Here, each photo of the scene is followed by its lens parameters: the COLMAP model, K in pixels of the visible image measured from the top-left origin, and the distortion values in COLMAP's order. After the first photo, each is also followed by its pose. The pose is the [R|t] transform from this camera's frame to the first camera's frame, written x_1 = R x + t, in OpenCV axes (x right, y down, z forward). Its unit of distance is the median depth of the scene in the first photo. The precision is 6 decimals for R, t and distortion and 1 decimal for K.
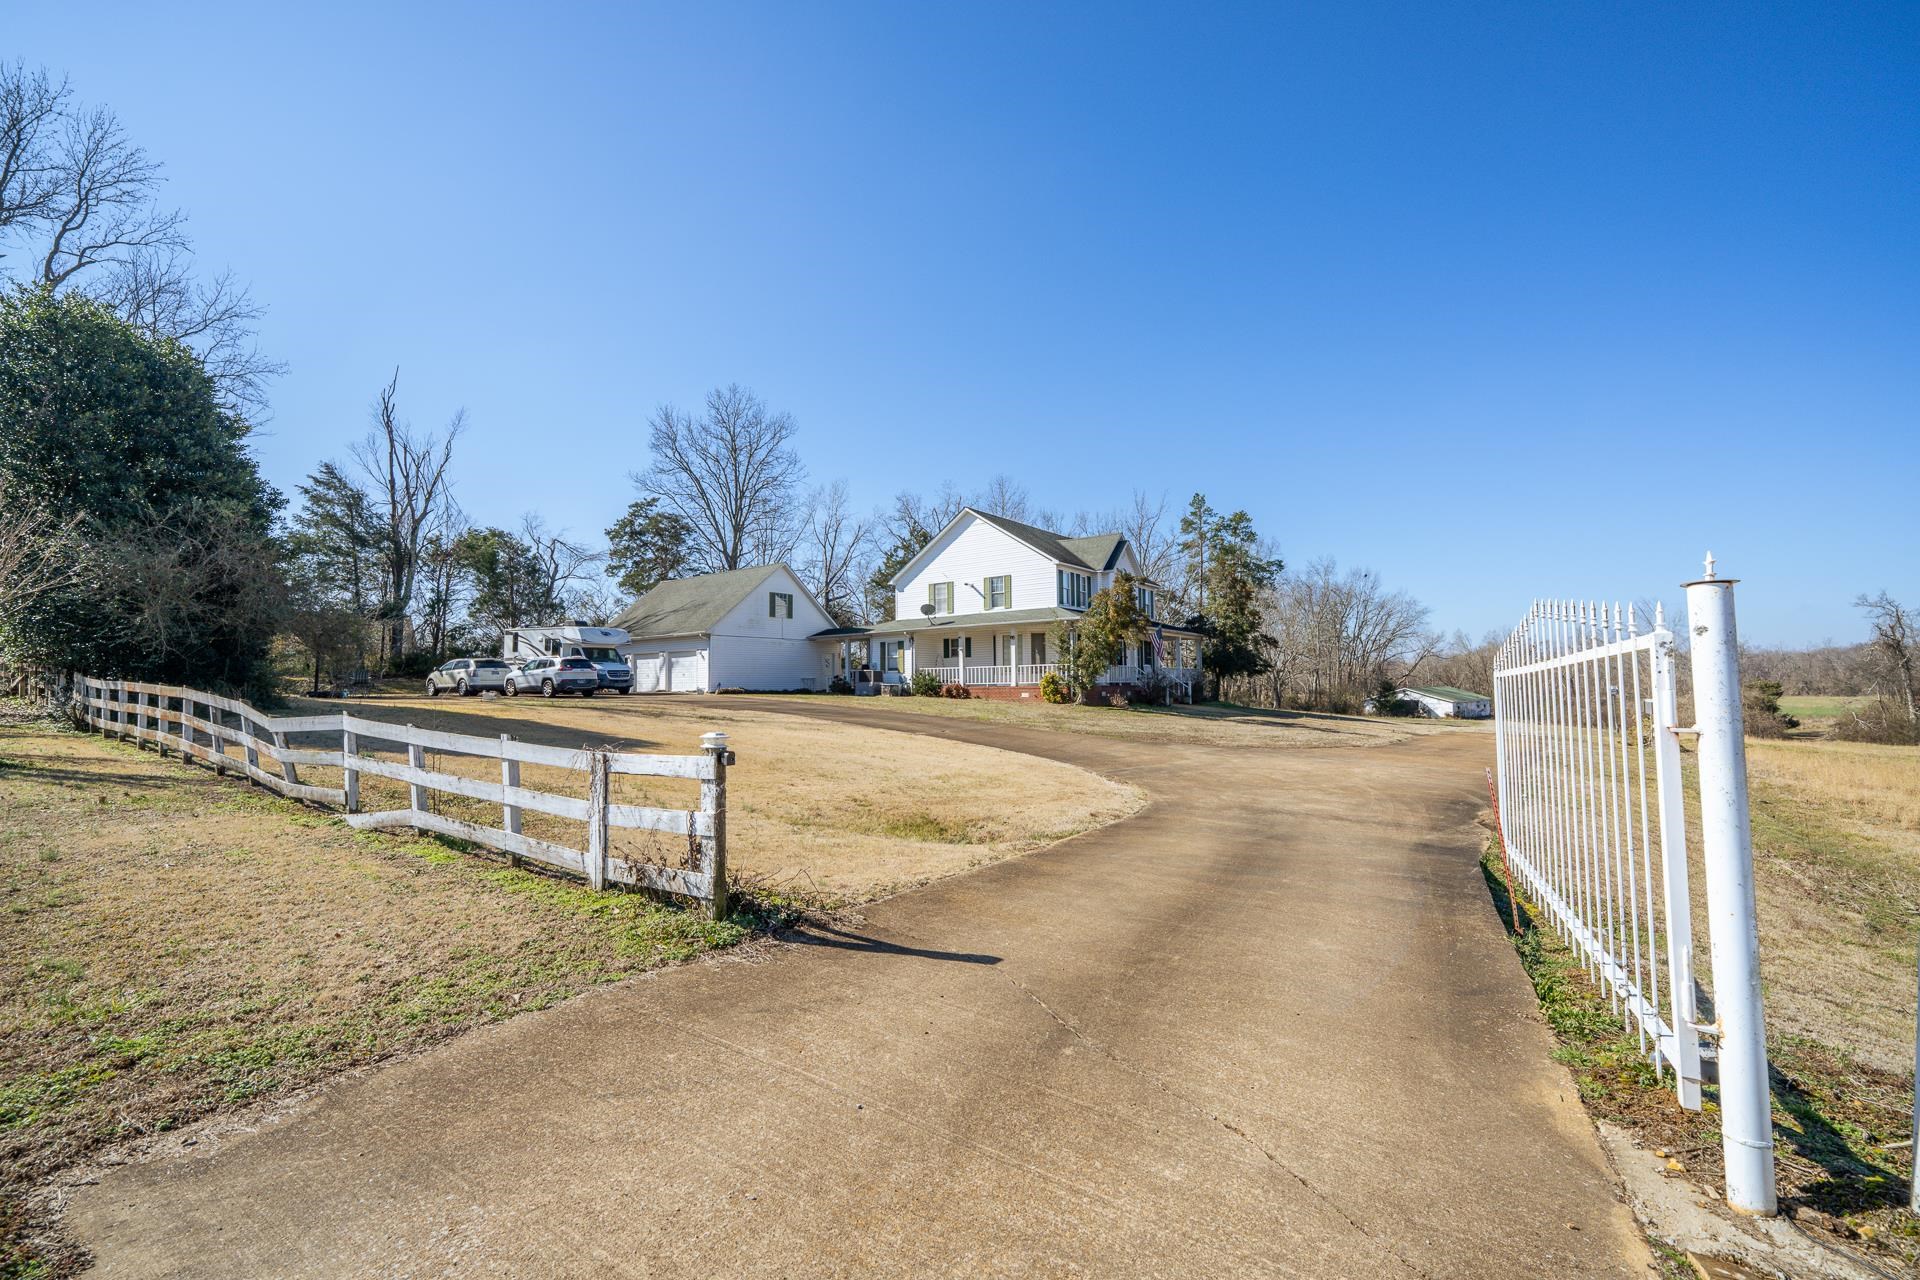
lens RADIAL K [[772.2, 0, 957.6], [0, 772.2, 645.0], [0, 0, 1]] dist [-0.000510, 0.000494]
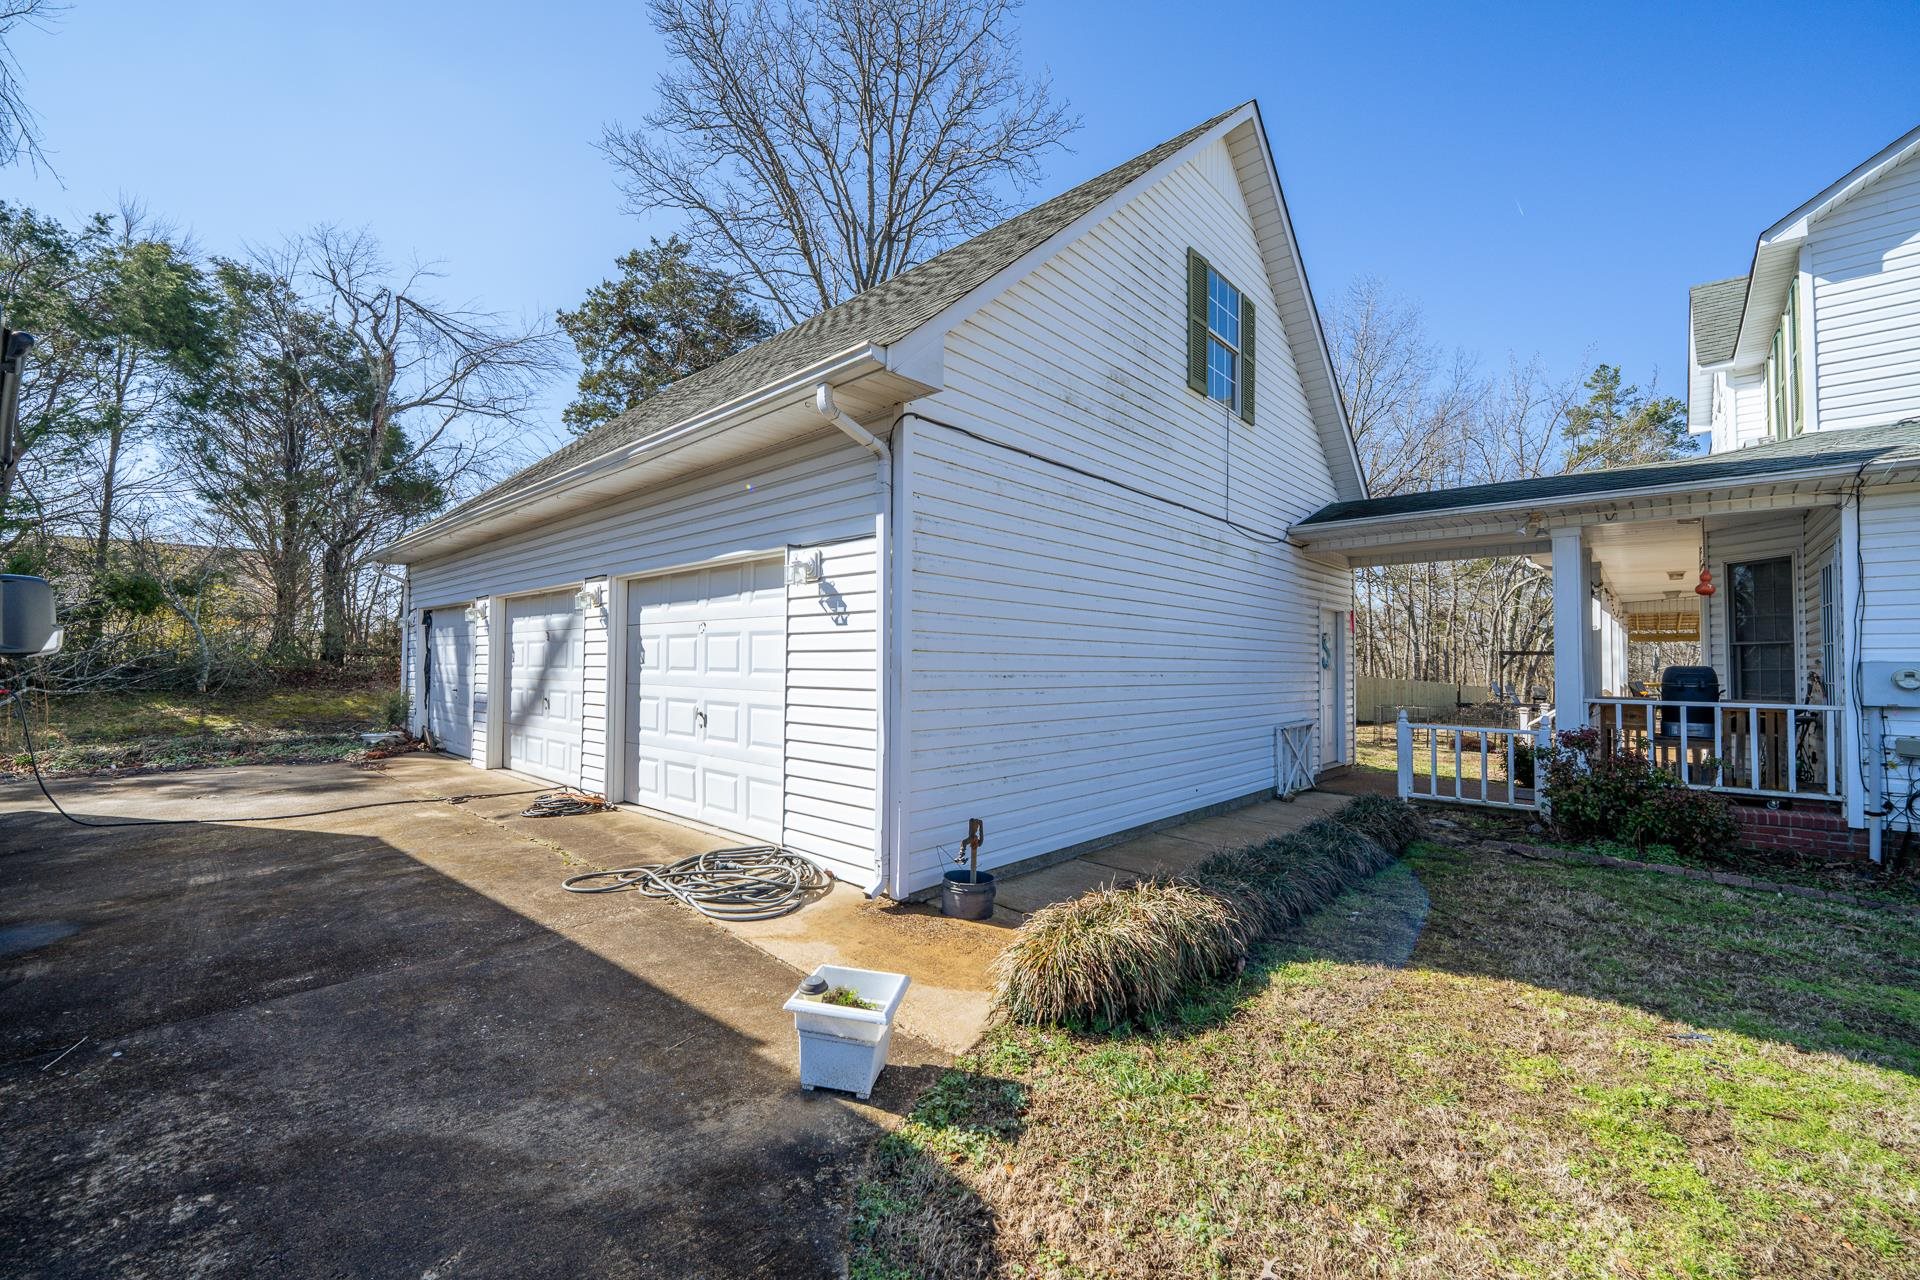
lens RADIAL K [[772.2, 0, 957.6], [0, 772.2, 645.0], [0, 0, 1]] dist [-0.000510, 0.000494]
pose [[0.995756, 0.017502, -0.090357, -0.274233], [-0.014960, 0.999475, 0.028740, 0.017546], [0.090812, -0.027267, 0.995495, 0.805198]]
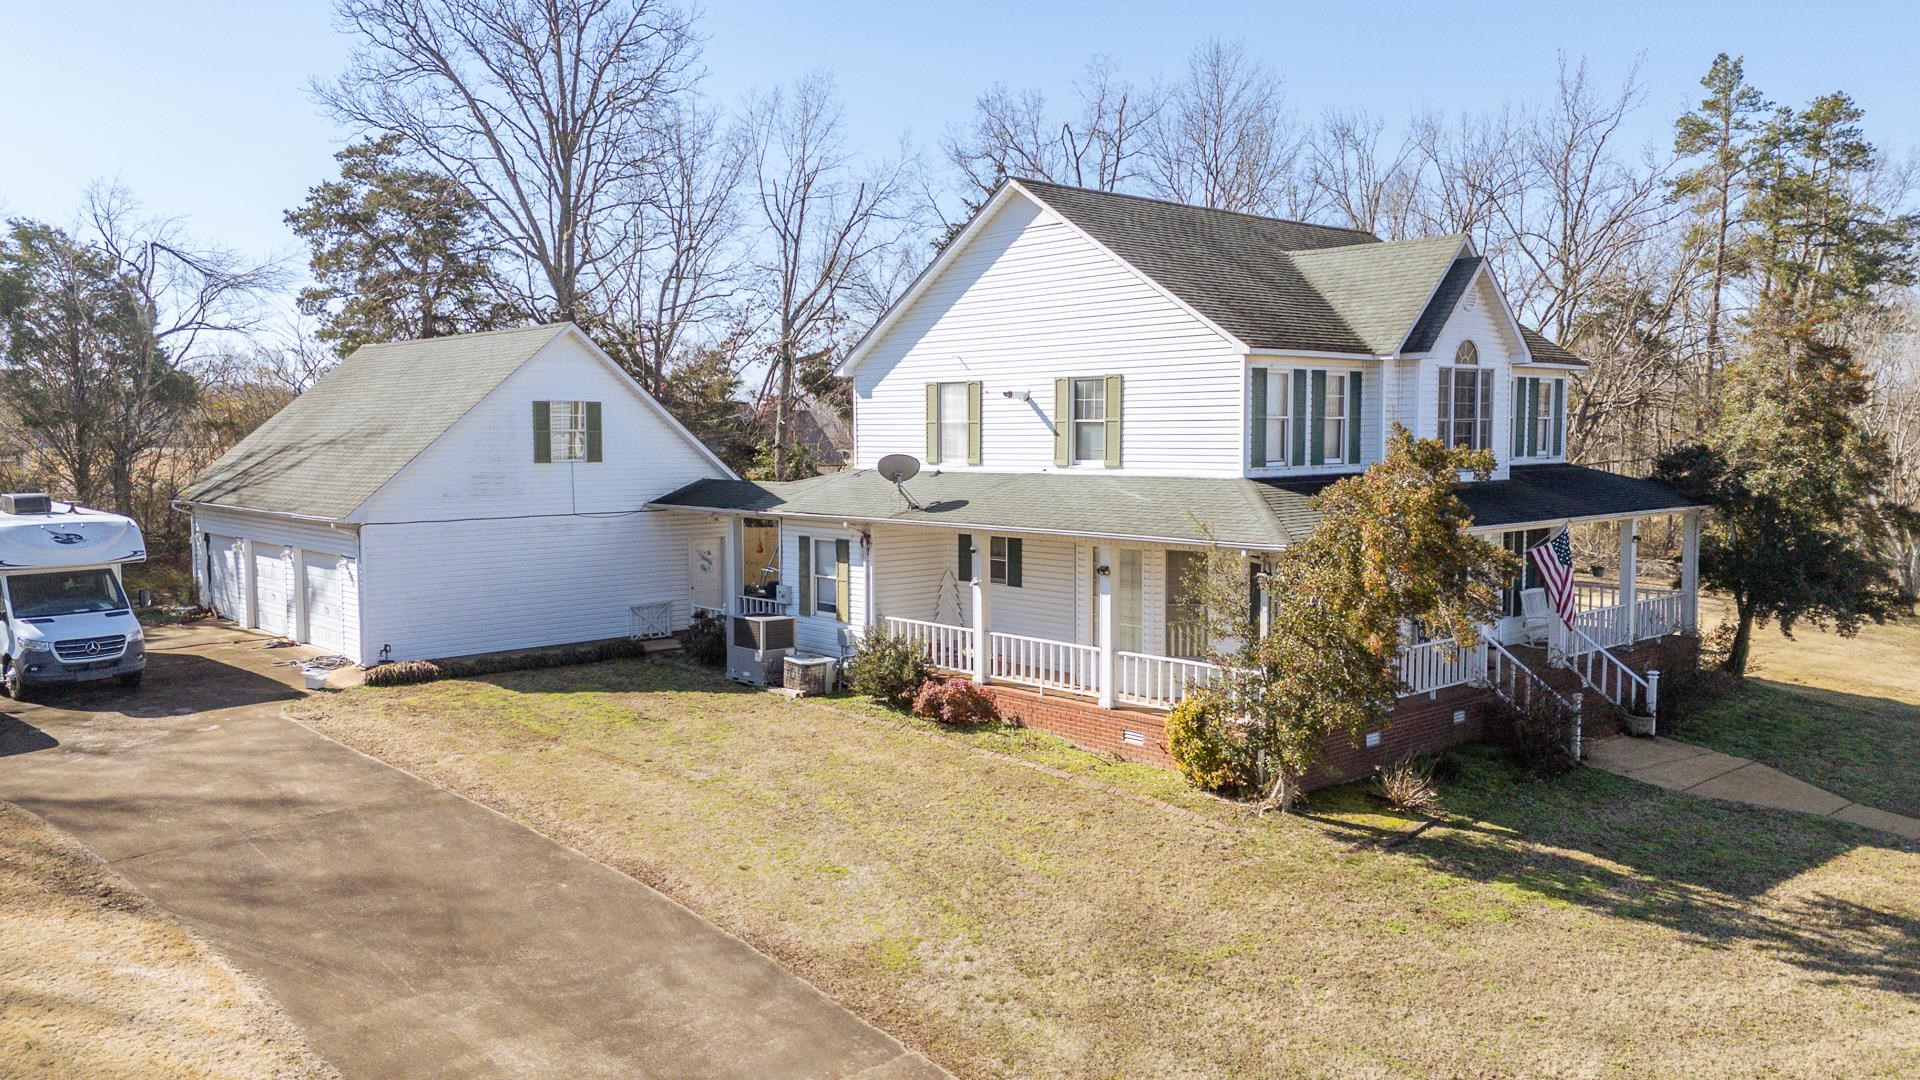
lens RADIAL K [[1419.4, 0, 954.0], [0, 1419.4, 529.2], [0, 0, 1]] dist [0.074135, -0.072528]
pose [[0.984389, 0.018928, -0.174986, 0.098247], [0.003323, 0.992025, 0.125997, -0.093397], [0.175975, -0.124612, 0.976476, 0.305702]]
